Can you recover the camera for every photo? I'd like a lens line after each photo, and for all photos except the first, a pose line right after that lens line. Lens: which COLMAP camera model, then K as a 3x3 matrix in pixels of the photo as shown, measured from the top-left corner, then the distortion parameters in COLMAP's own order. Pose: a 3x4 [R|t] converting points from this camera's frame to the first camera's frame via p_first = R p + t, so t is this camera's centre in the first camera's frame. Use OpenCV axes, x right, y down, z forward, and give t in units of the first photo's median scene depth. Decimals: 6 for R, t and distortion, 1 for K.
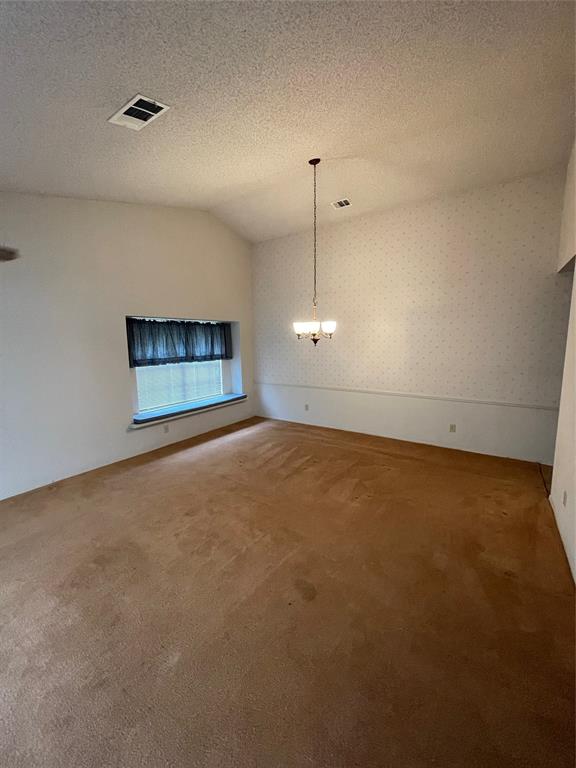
lens RADIAL K [[311.0, 0, 288.1], [0, 311.0, 377.5], [0, 0, 1]] dist [-0.000455, -0.000047]
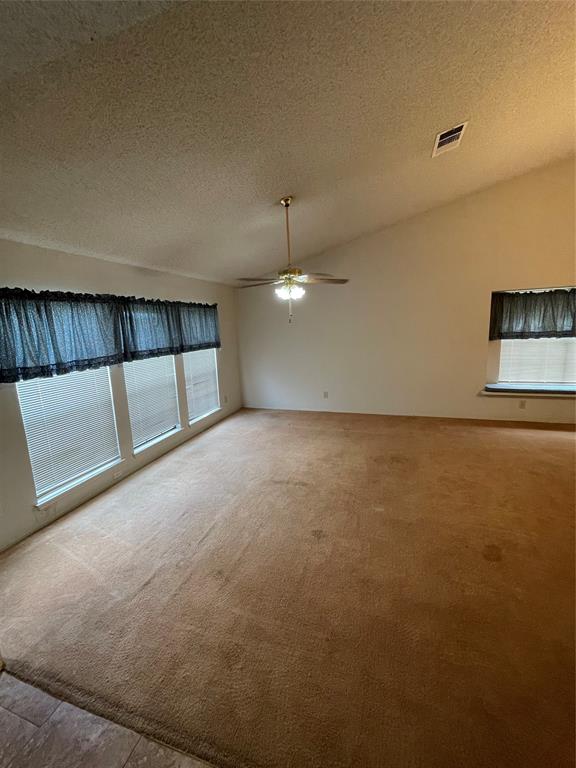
lens RADIAL K [[311.0, 0, 288.1], [0, 311.0, 377.5], [0, 0, 1]] dist [-0.000455, -0.000047]
pose [[0.285857, 0.162104, -0.944462, 0.339665], [-0.081082, 0.986145, 0.144718, -0.000418], [0.954836, 0.035210, 0.295041, 0.002985]]
